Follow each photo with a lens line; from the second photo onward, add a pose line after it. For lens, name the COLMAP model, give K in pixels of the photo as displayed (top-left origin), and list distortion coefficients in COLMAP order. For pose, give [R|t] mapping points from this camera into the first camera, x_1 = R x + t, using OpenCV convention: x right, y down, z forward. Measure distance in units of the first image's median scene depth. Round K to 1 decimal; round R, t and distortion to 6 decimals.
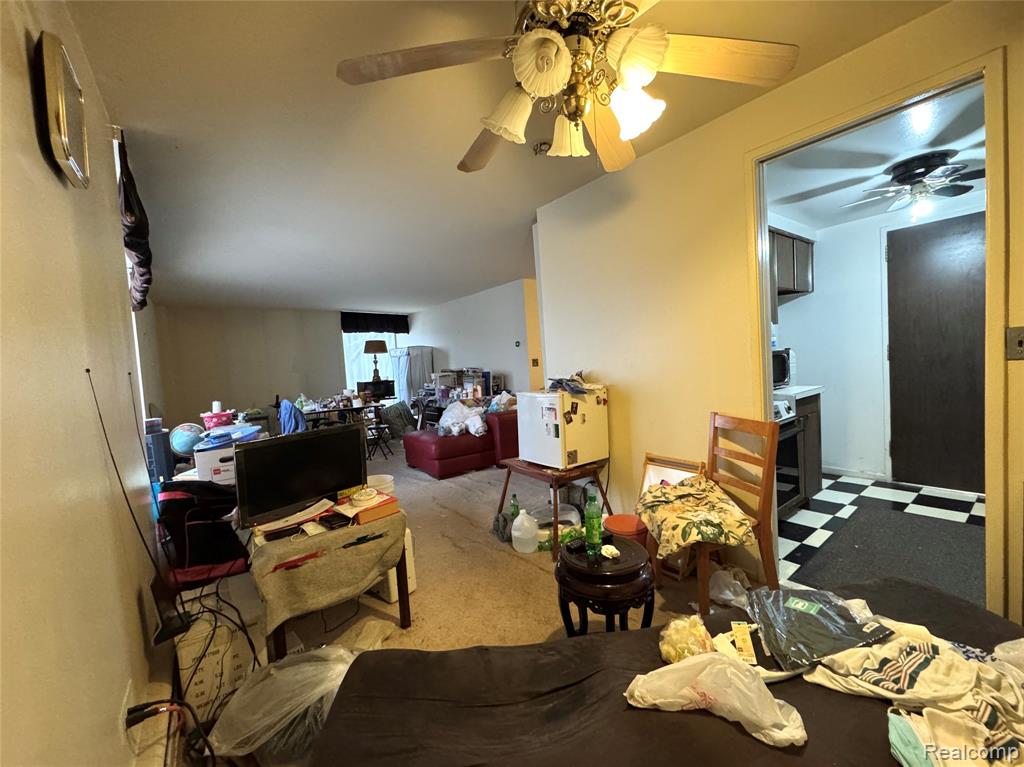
lens RADIAL K [[416.4, 0, 512.0], [0, 416.4, 383.5], [0, 0, 1]] dist [-0.000464, -0.000067]
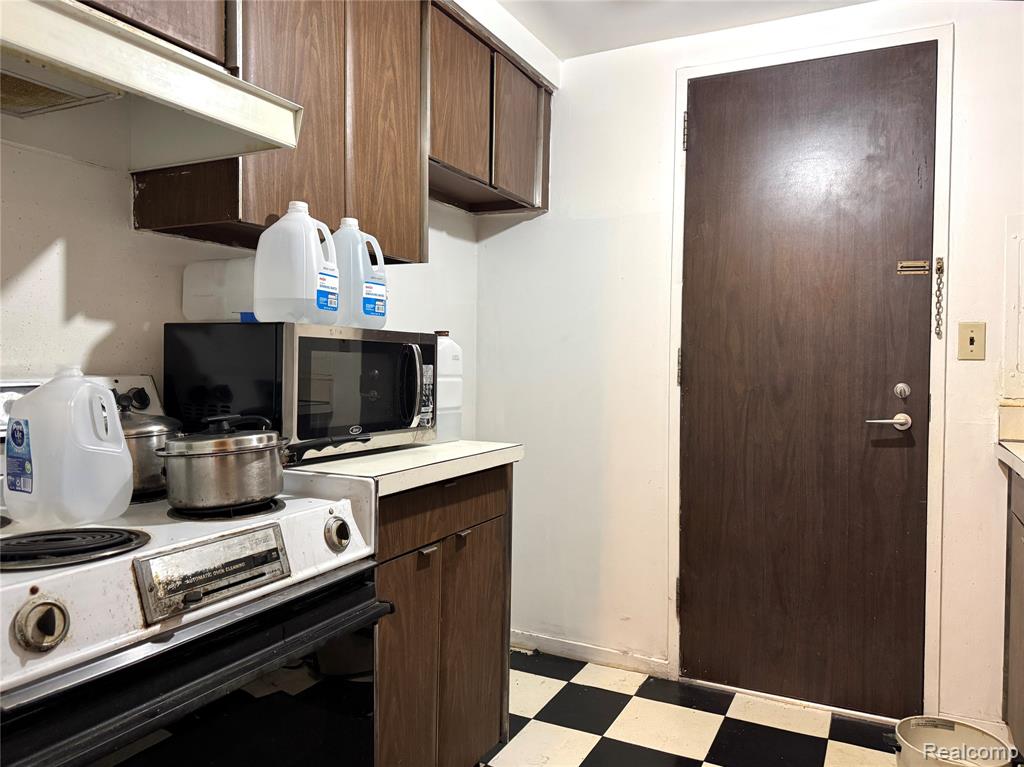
lens RADIAL K [[686.1, 0, 512.0], [0, 686.1, 383.5], [0, 0, 1]] dist [0.010206, 0.005069]
pose [[0.909963, 0.063560, 0.409789, 0.475157], [-0.048366, 0.997707, -0.047347, -0.016764], [-0.411858, 0.023264, 0.910951, 0.448946]]
